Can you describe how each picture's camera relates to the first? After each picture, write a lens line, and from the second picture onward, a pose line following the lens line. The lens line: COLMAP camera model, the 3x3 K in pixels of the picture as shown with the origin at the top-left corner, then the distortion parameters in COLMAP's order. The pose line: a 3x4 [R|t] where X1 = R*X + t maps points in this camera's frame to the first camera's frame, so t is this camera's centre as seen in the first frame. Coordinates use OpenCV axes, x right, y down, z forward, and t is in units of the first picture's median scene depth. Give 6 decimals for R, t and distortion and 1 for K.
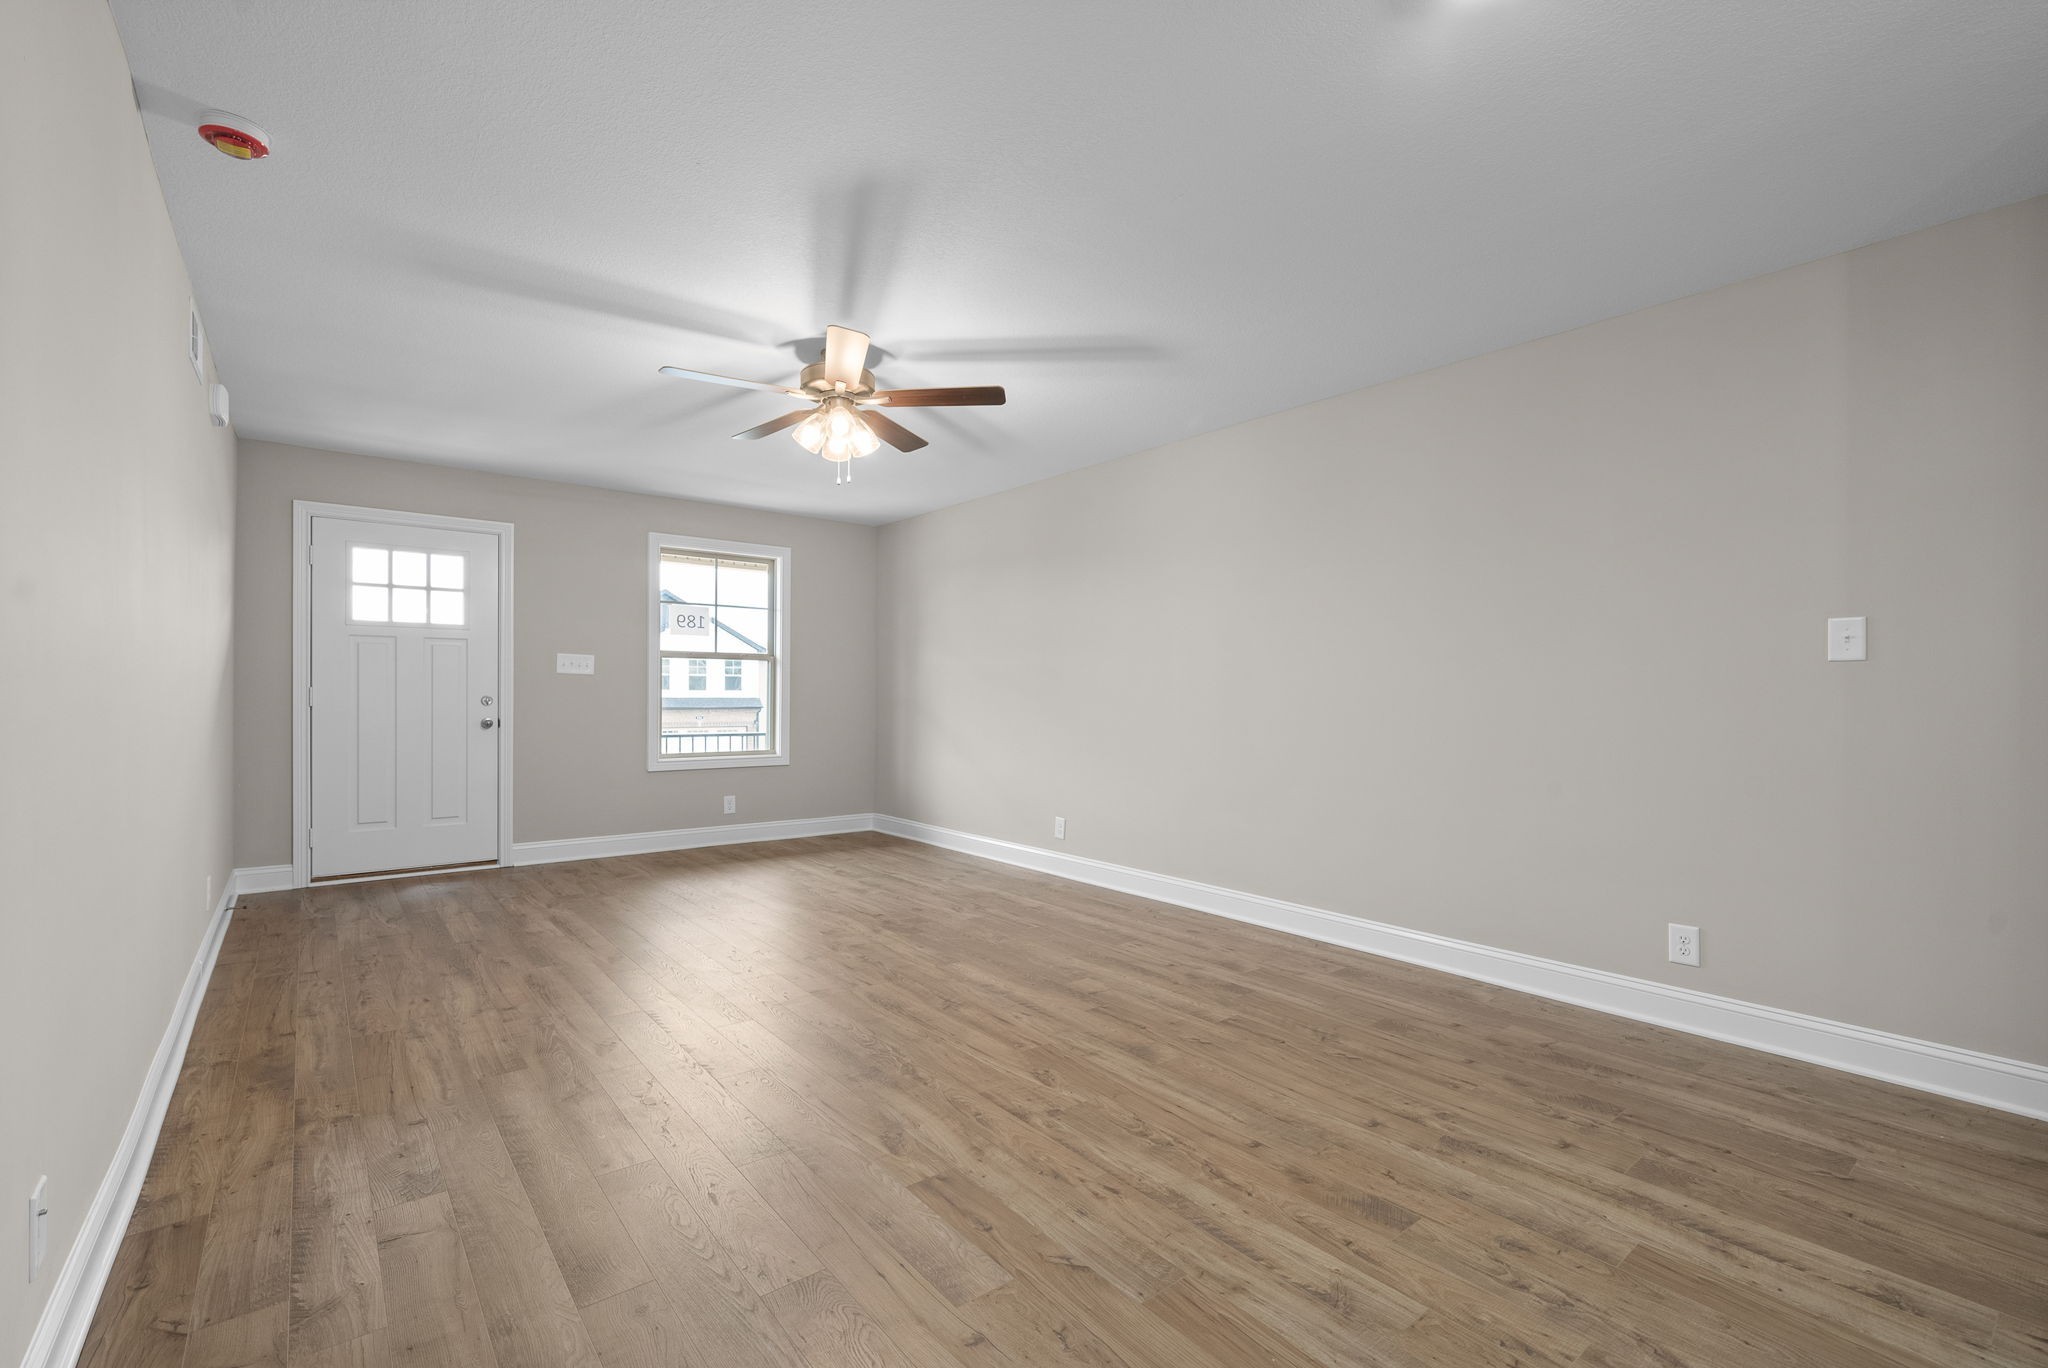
lens RADIAL K [[893.8, 0, 1027.1], [0, 893.8, 699.5], [0, 0, 1]] dist [0.001706, 0.000495]
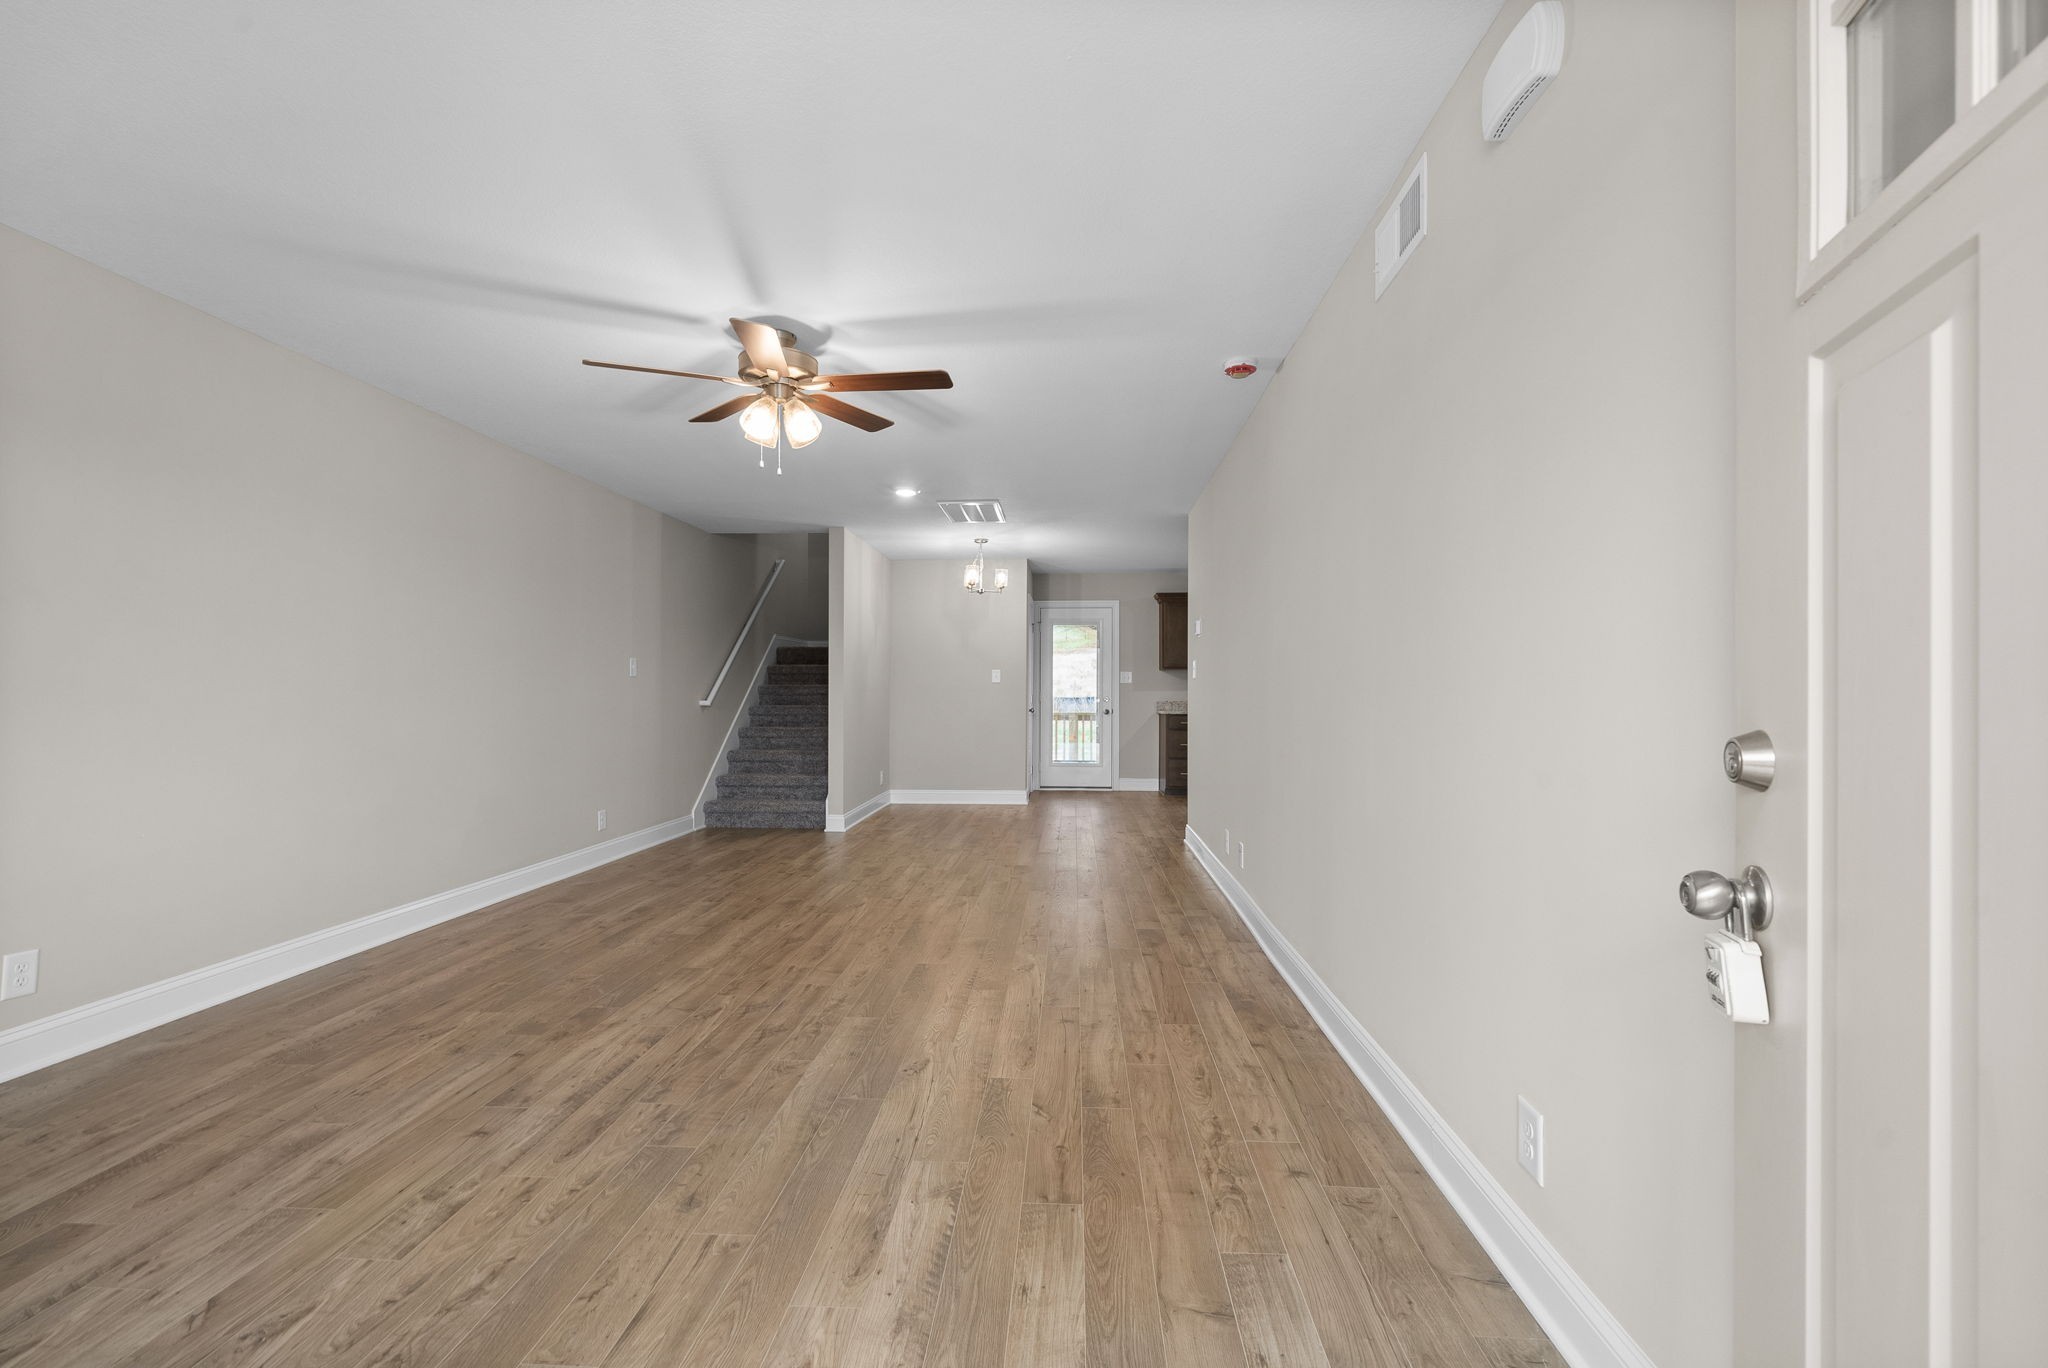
lens RADIAL K [[885.1, 0, 1017.7], [0, 885.1, 688.0], [0, 0, 1]] dist [0.000240, 0.000034]
pose [[-0.737643, -0.001803, 0.675189, -1.222261], [-0.001211, 0.999998, 0.001346, -0.016829], [-0.675190, 0.000175, -0.737644, 1.798835]]
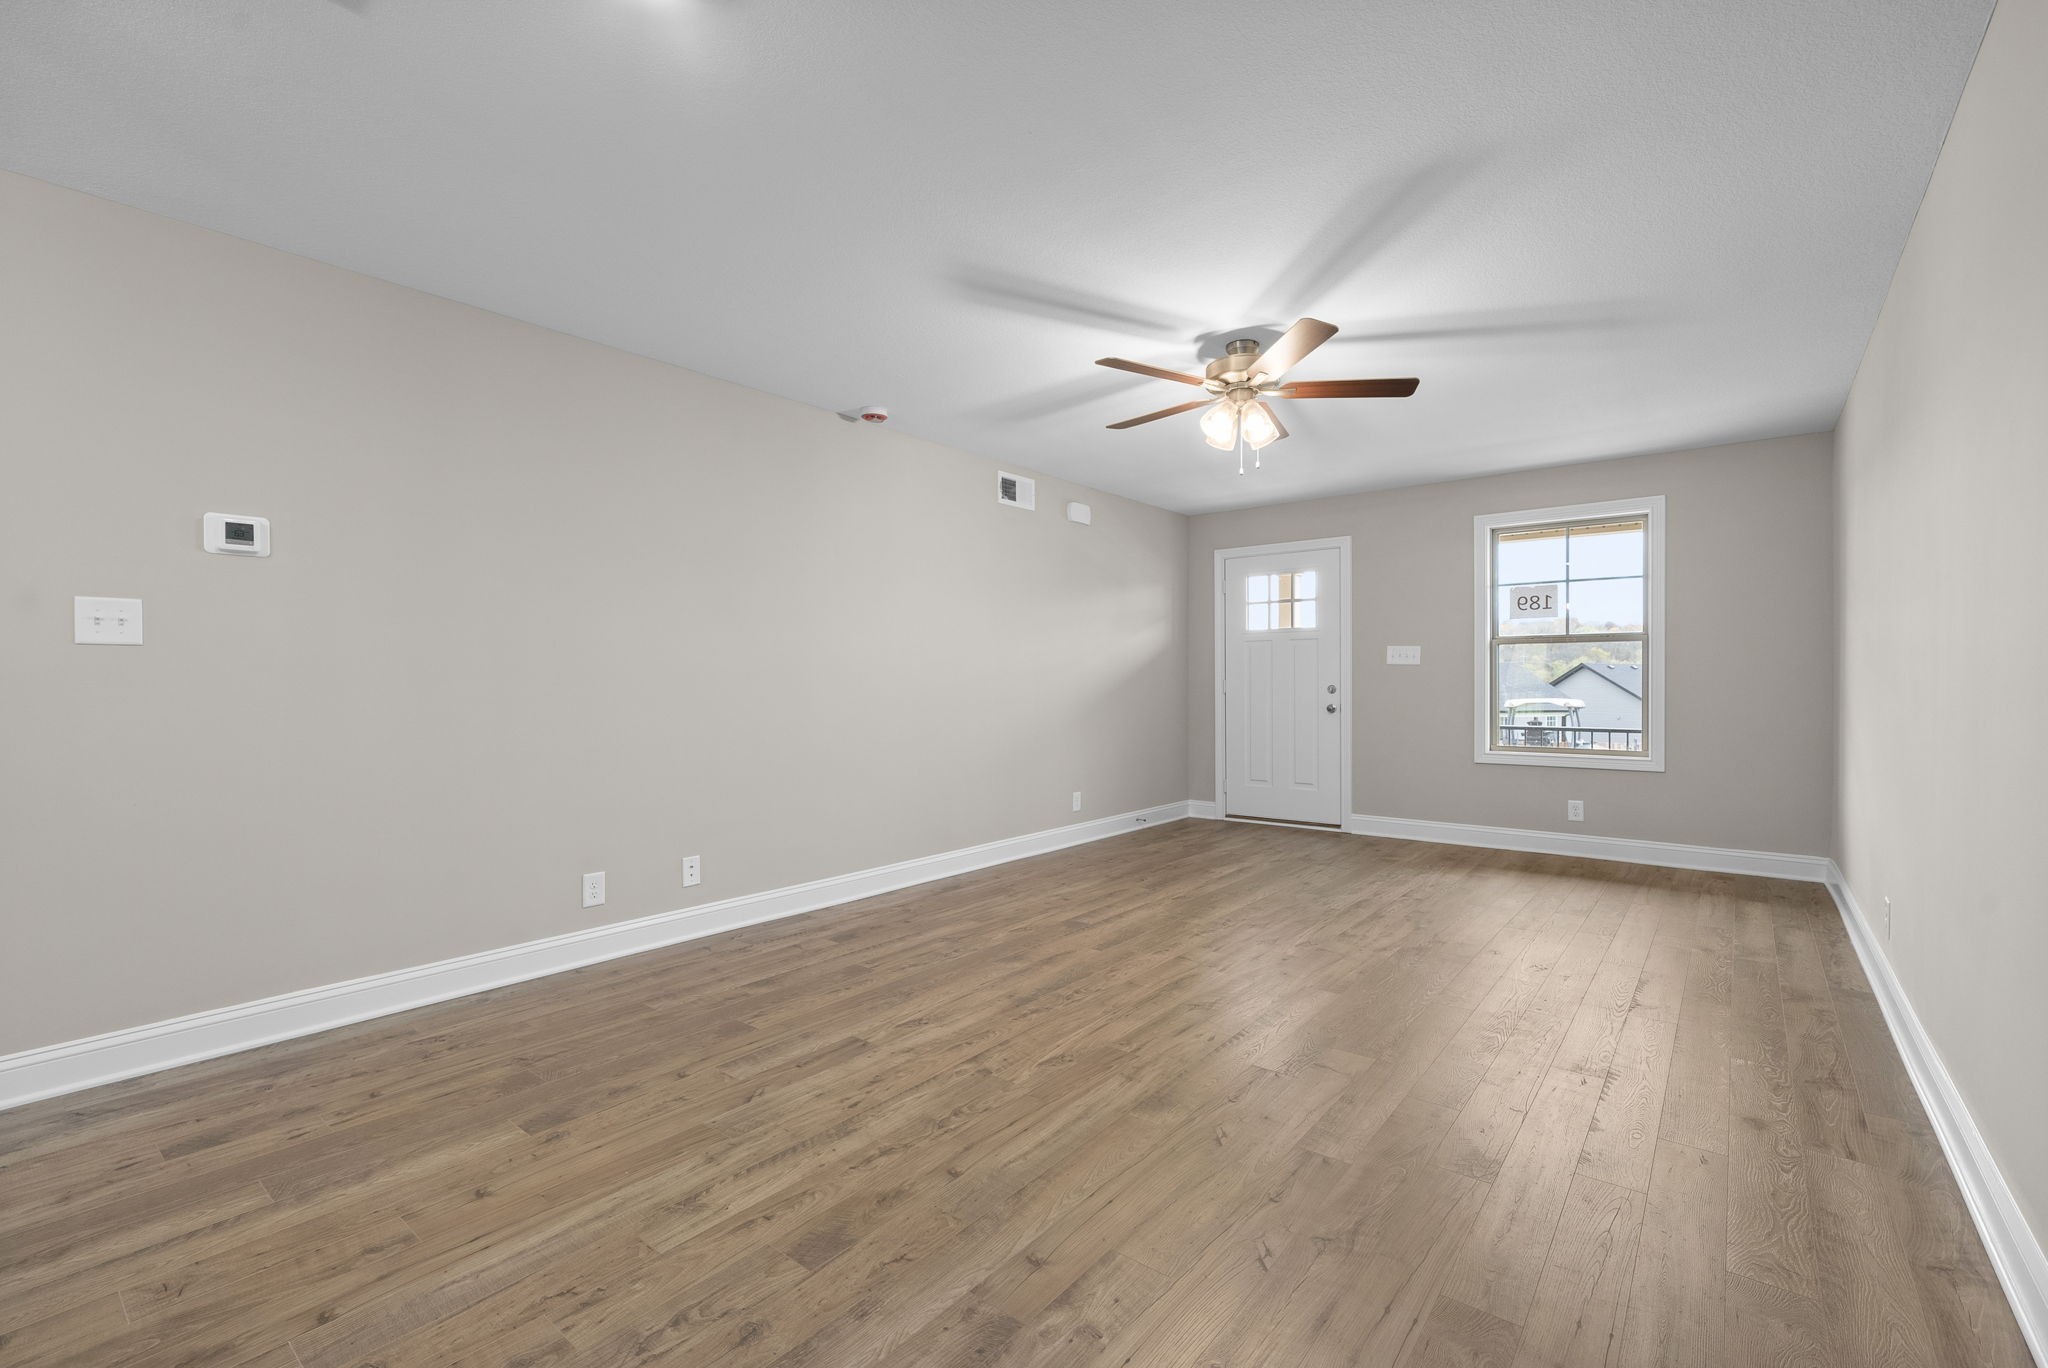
lens RADIAL K [[885.1, 0, 1017.7], [0, 885.1, 688.0], [0, 0, 1]] dist [0.000240, 0.000034]
pose [[0.208217, -0.001622, -0.978081, 0.843229], [-0.001145, 0.999998, -0.001902, 0.003953], [0.978082, 0.001516, 0.208215, 0.641502]]
